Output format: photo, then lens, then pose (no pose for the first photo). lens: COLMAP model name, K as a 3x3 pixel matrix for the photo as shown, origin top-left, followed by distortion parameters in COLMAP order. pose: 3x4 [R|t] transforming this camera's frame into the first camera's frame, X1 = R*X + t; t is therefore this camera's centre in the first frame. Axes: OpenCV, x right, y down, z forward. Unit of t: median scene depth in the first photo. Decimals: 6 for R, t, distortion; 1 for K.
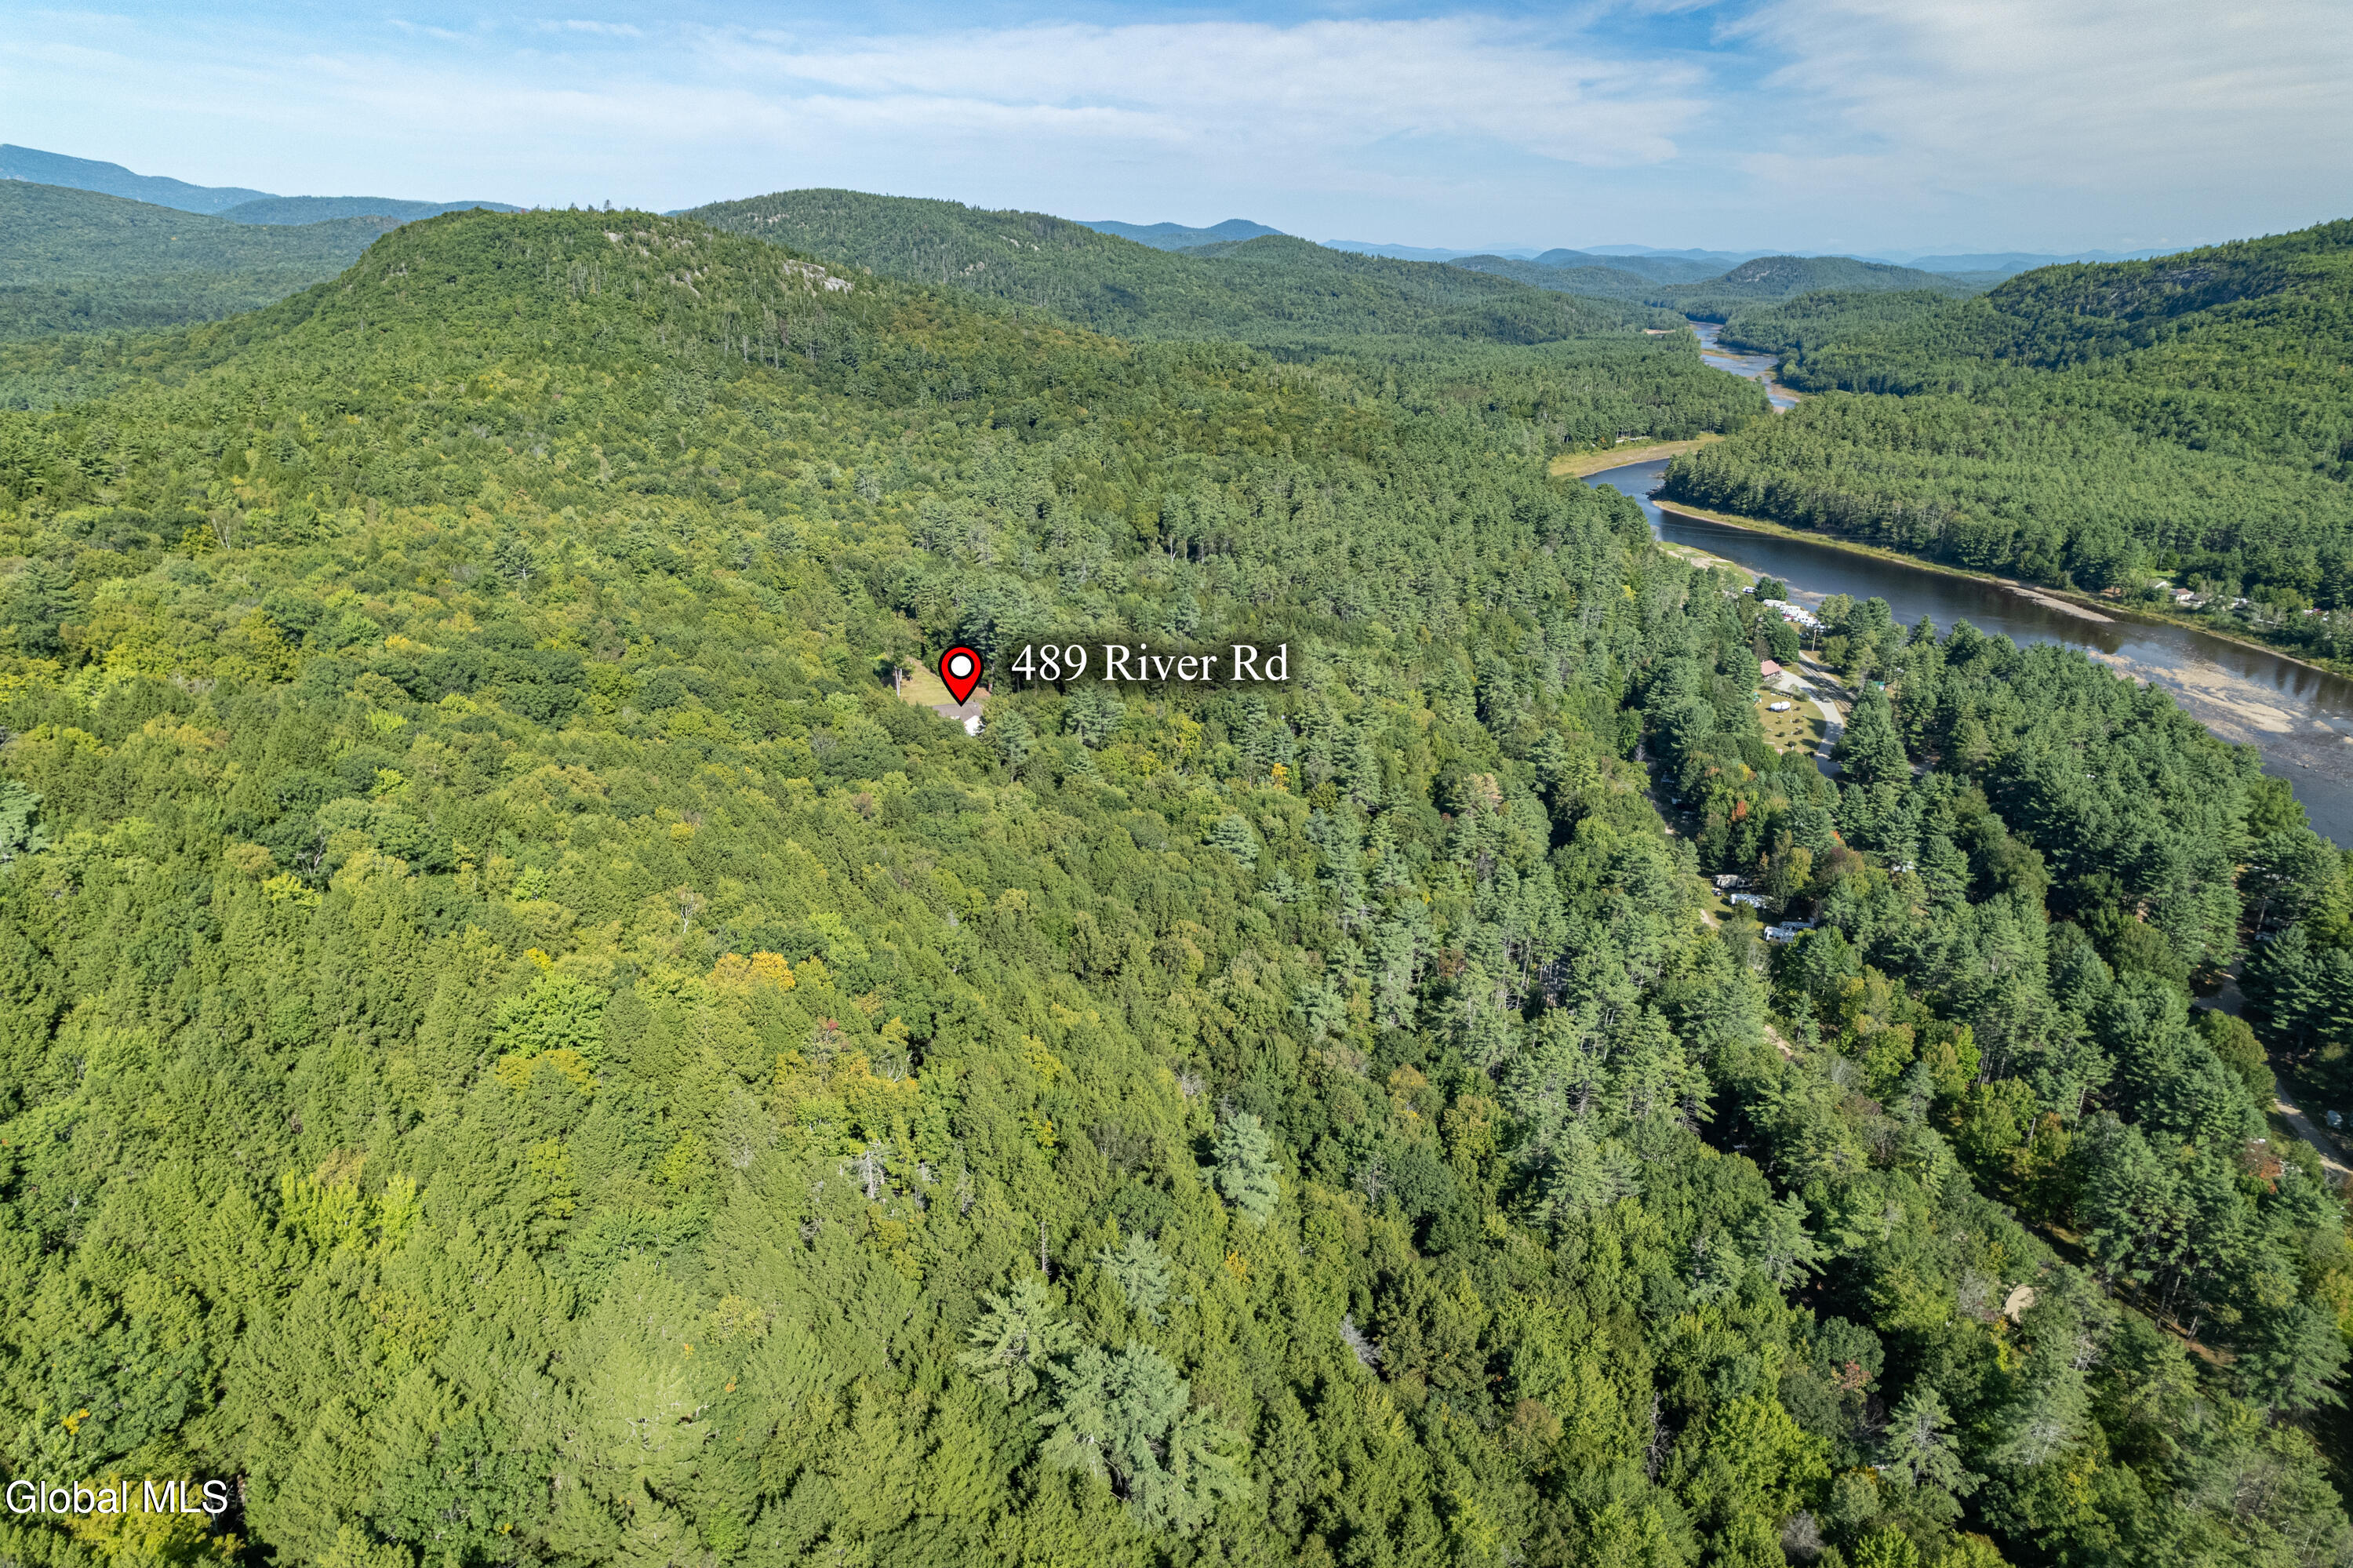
lens RADIAL K [[1545.9, 0, 1167.4], [0, 1545.9, 774.0], [0, 0, 1]] dist [-0.080507, 0.115497]
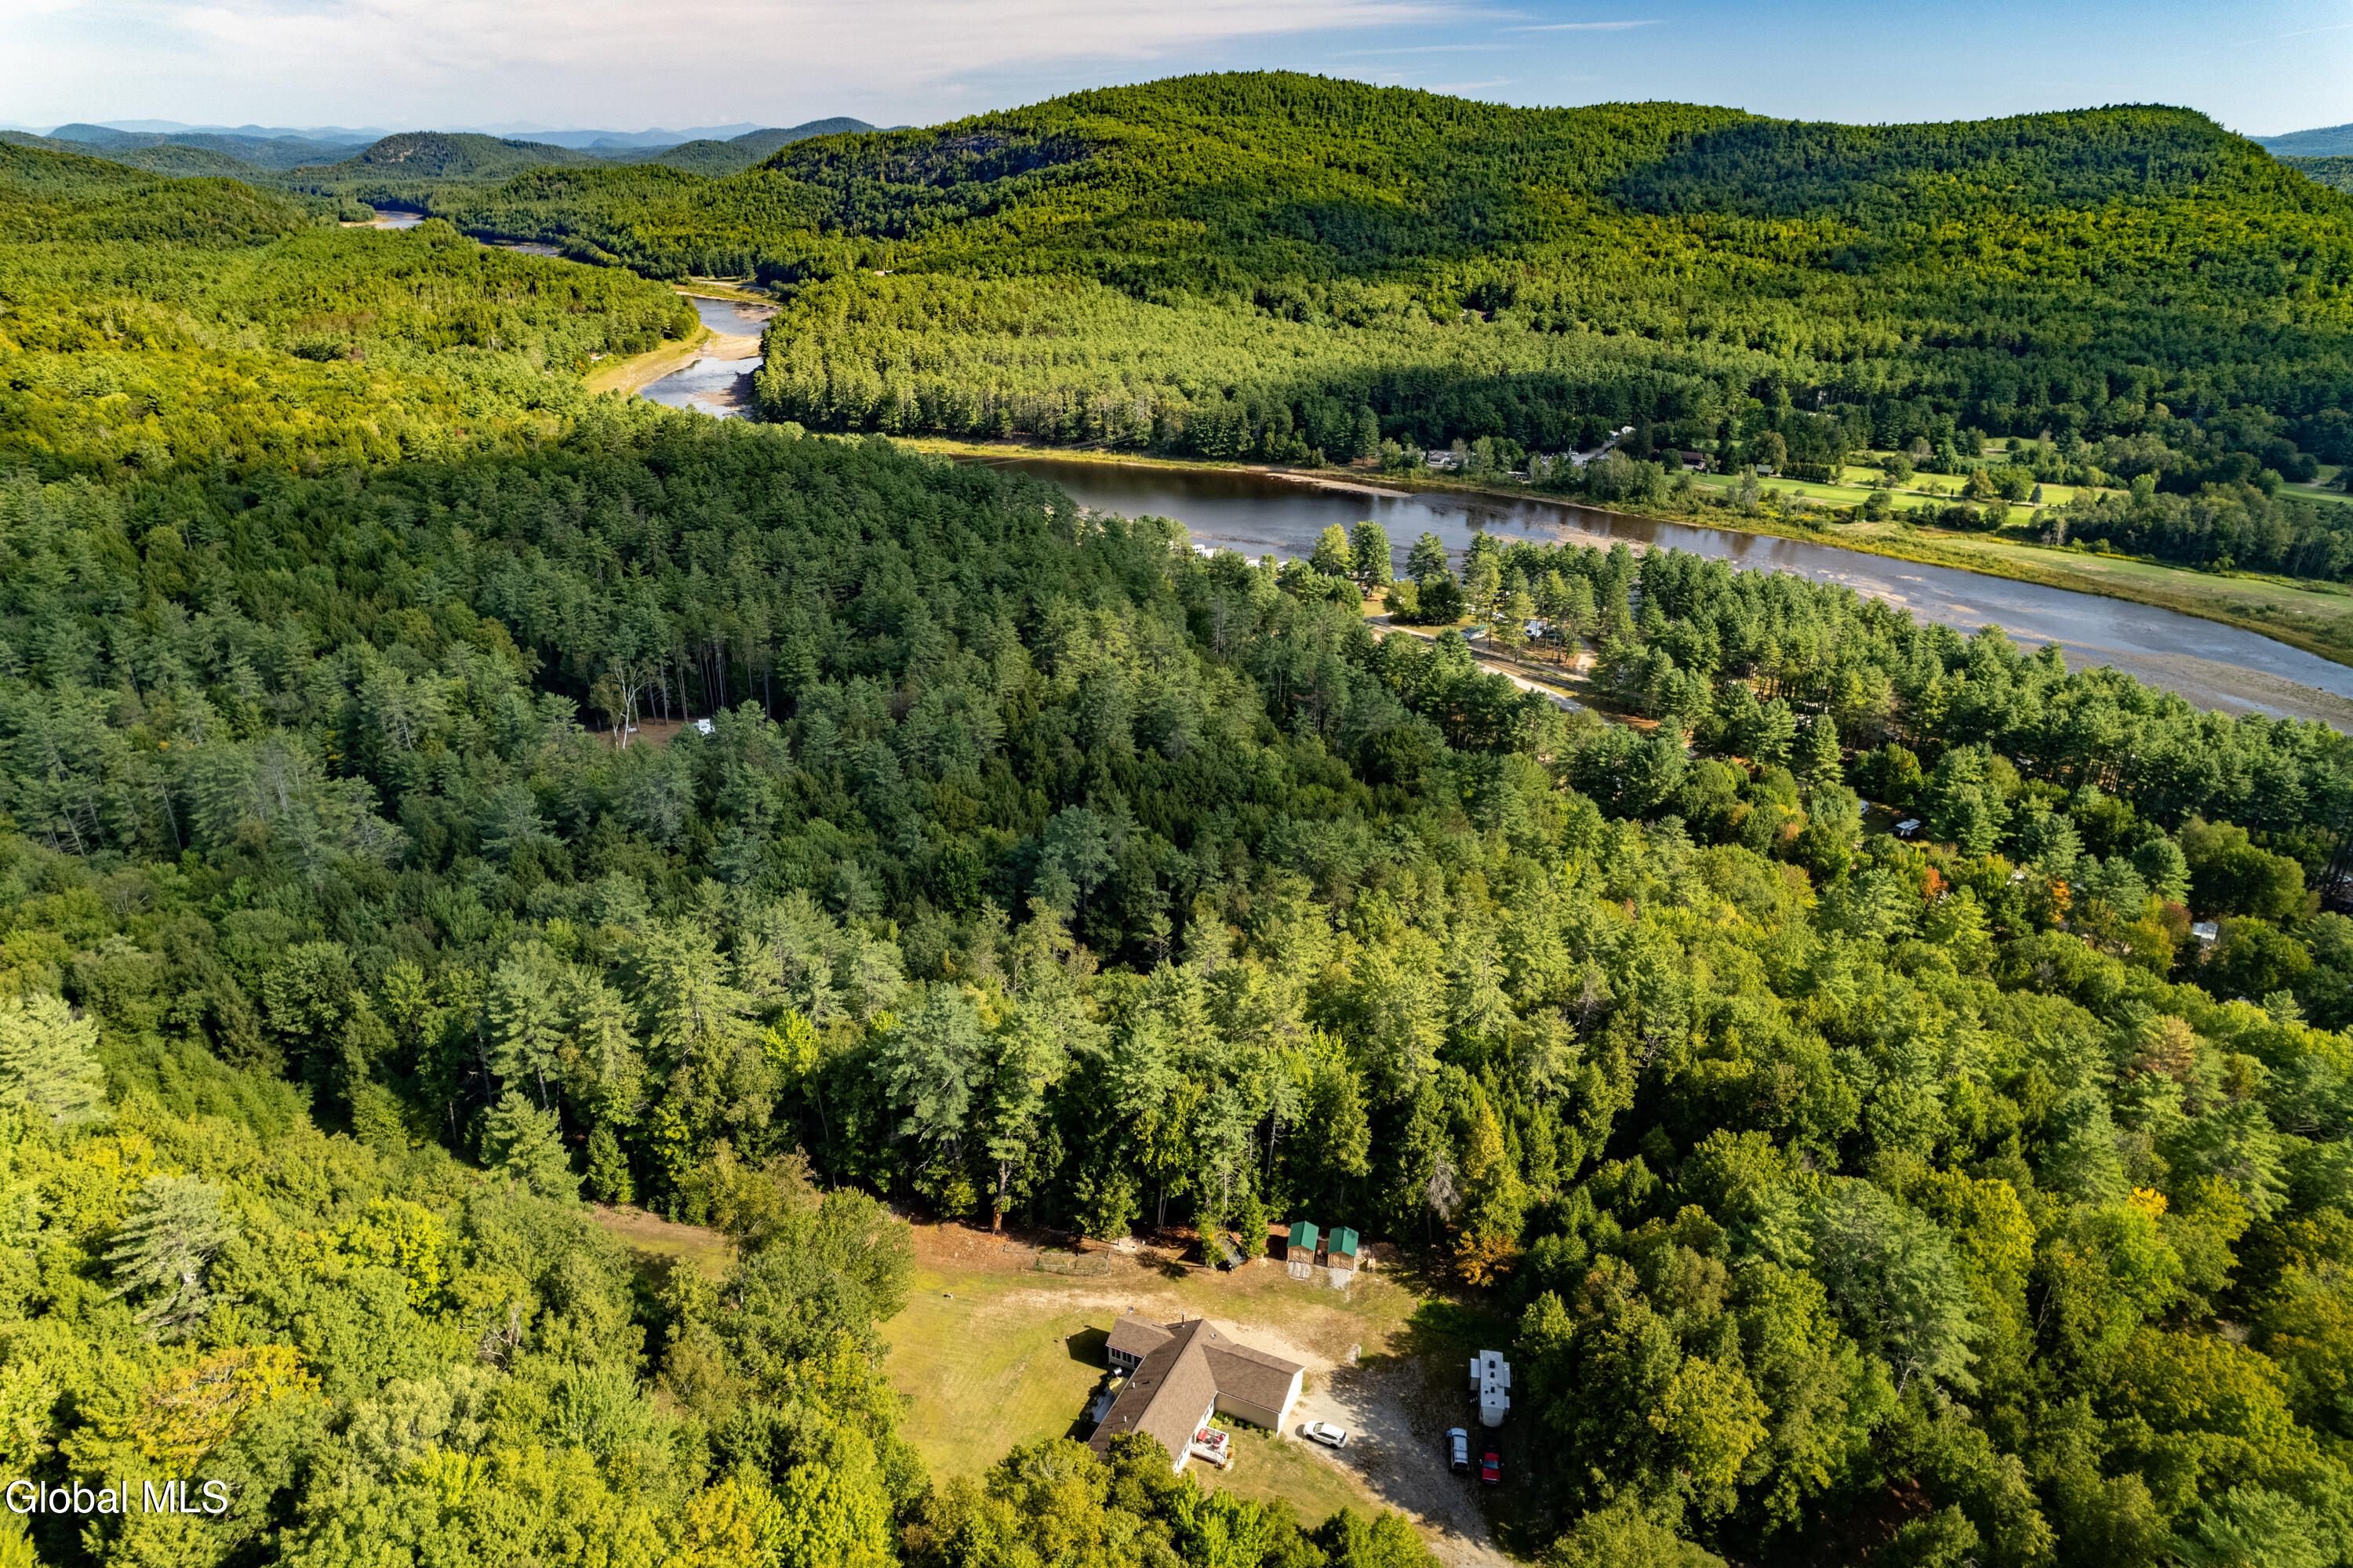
lens RADIAL K [[1547.0, 0, 1176.5], [0, 1547.0, 784.0], [0, 0, 1]] dist [-0.071149, 0.089108]
pose [[0.671444, -0.296463, 0.679171, -0.141320], [0.244662, 0.953785, 0.174456, -0.097466], [-0.699503, 0.049030, 0.712946, 0.311378]]
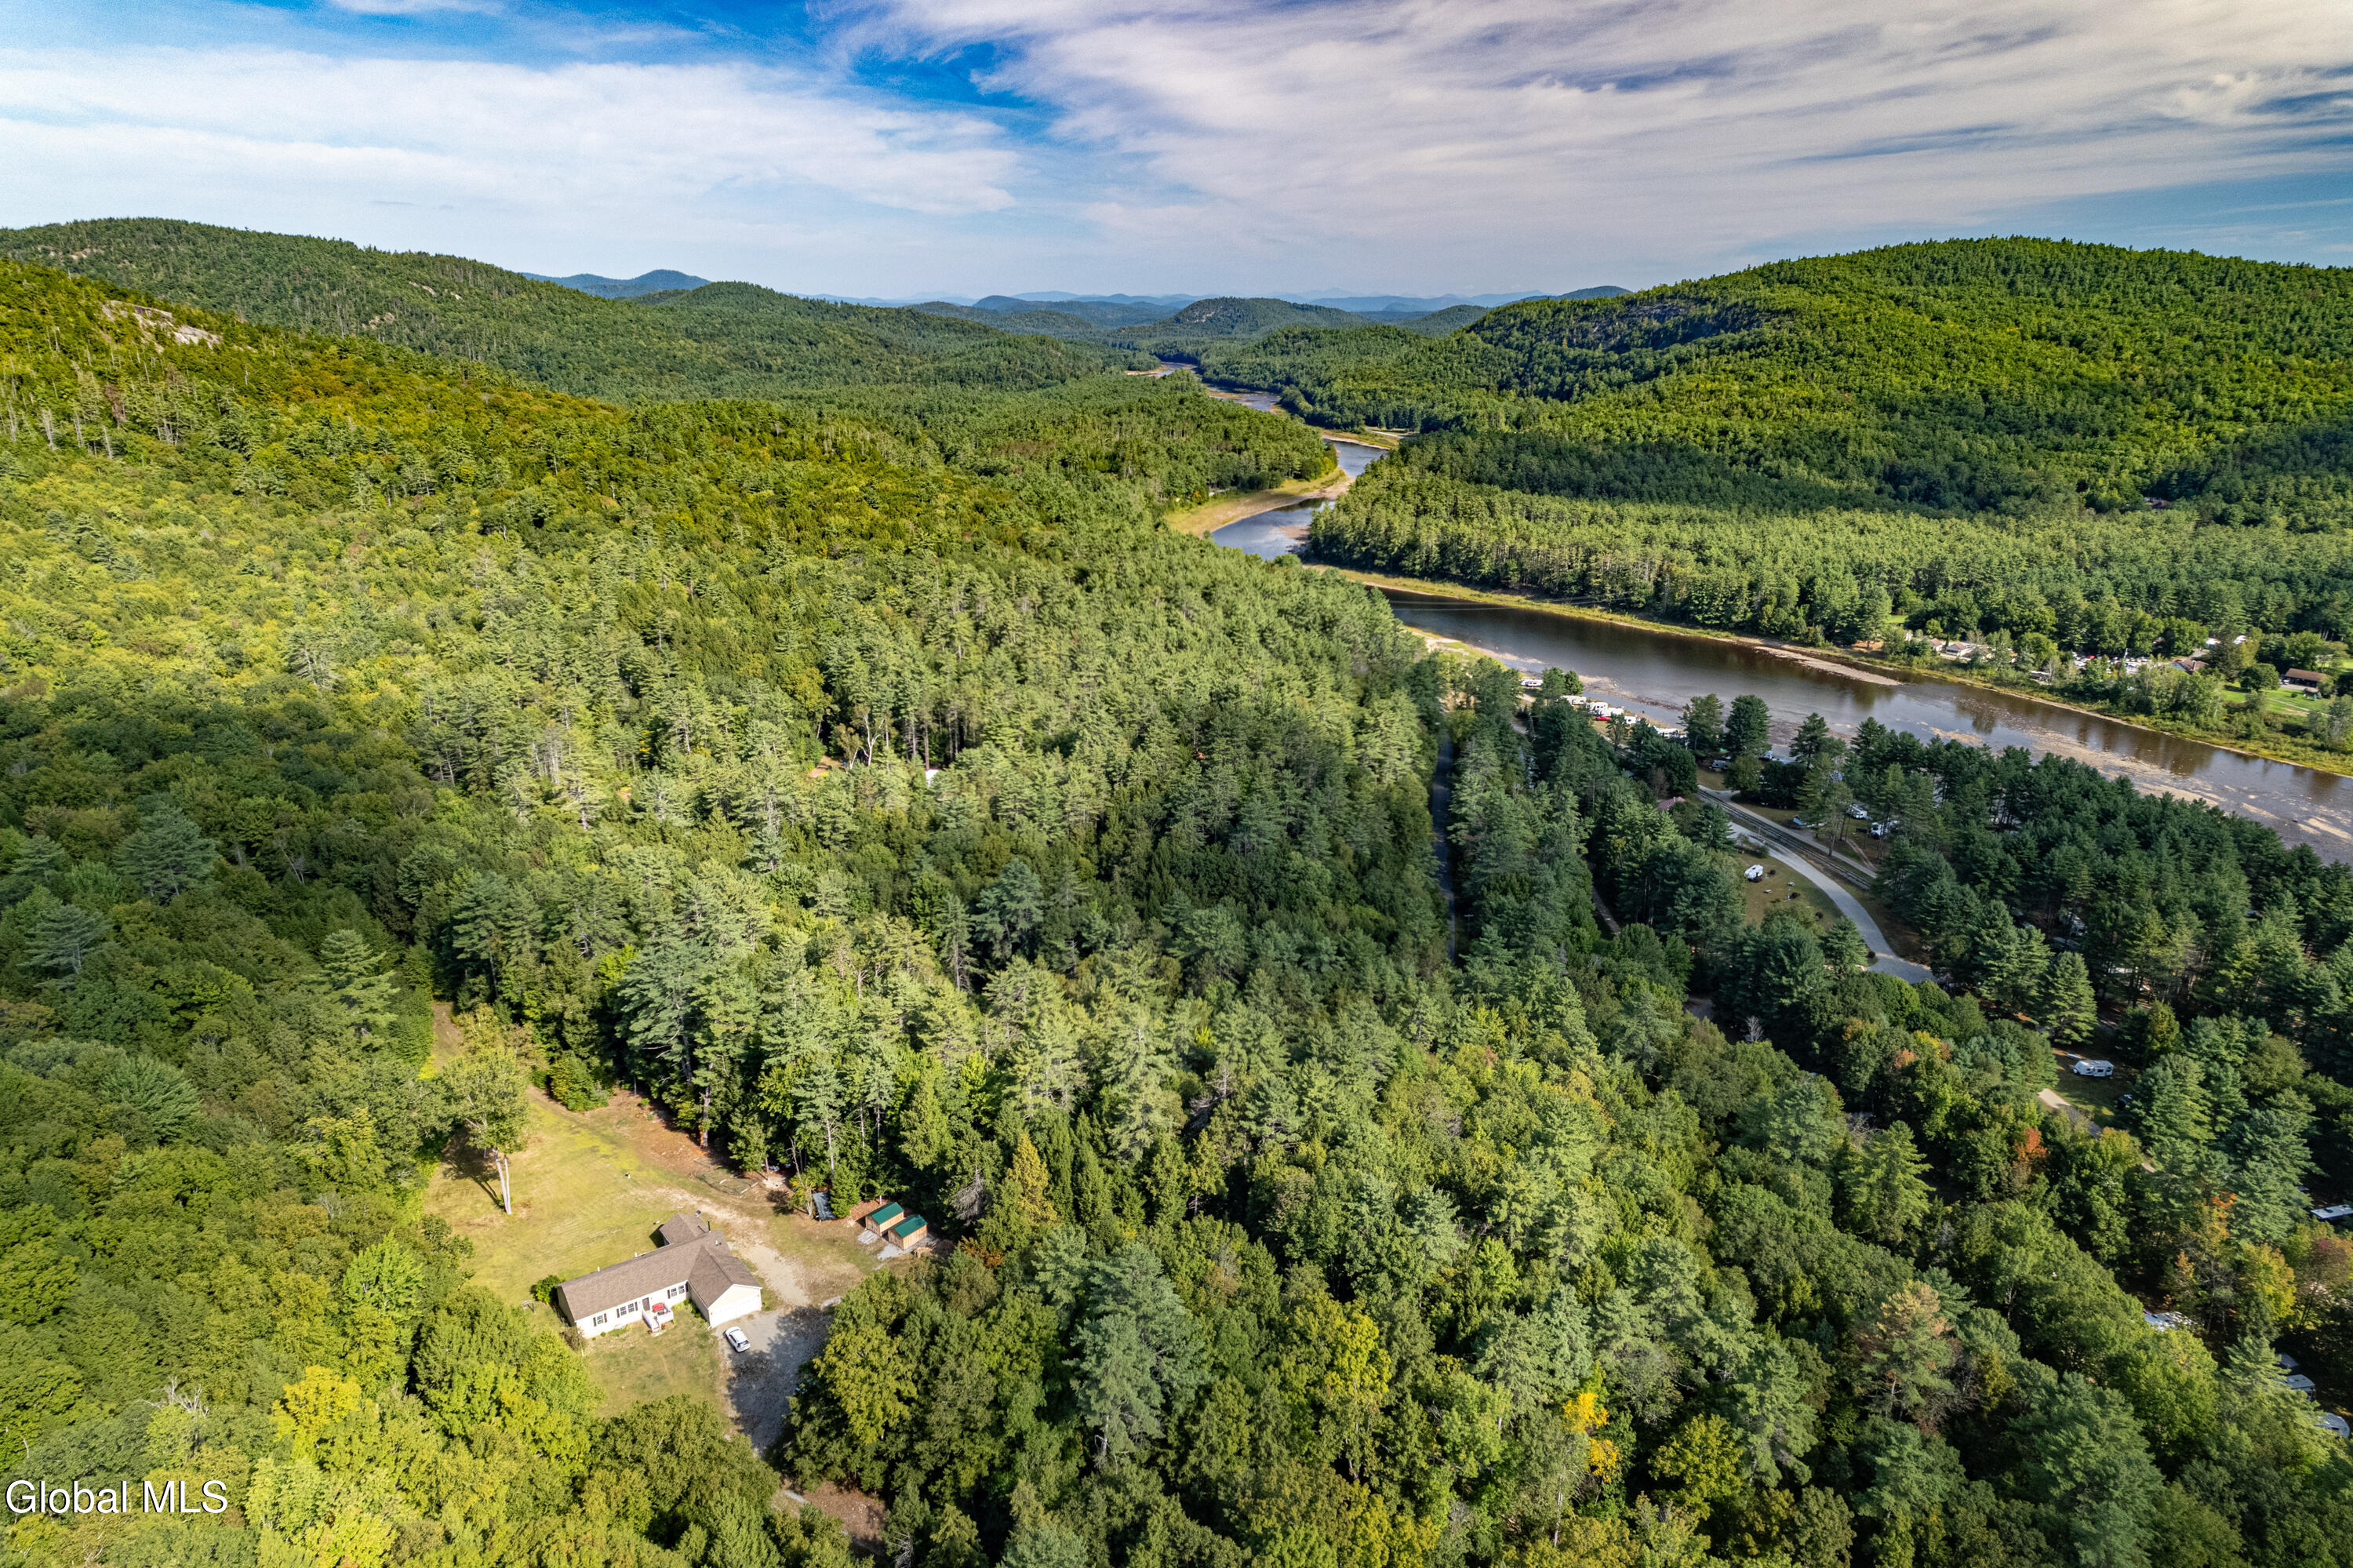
lens RADIAL K [[1545.9, 0, 1167.4], [0, 1545.9, 774.0], [0, 0, 1]] dist [-0.080507, 0.115497]
pose [[0.938399, -0.108481, 0.328085, -0.055338], [0.118127, 0.992953, -0.009552, -0.066275], [-0.324737, 0.047719, 0.944600, 0.224333]]
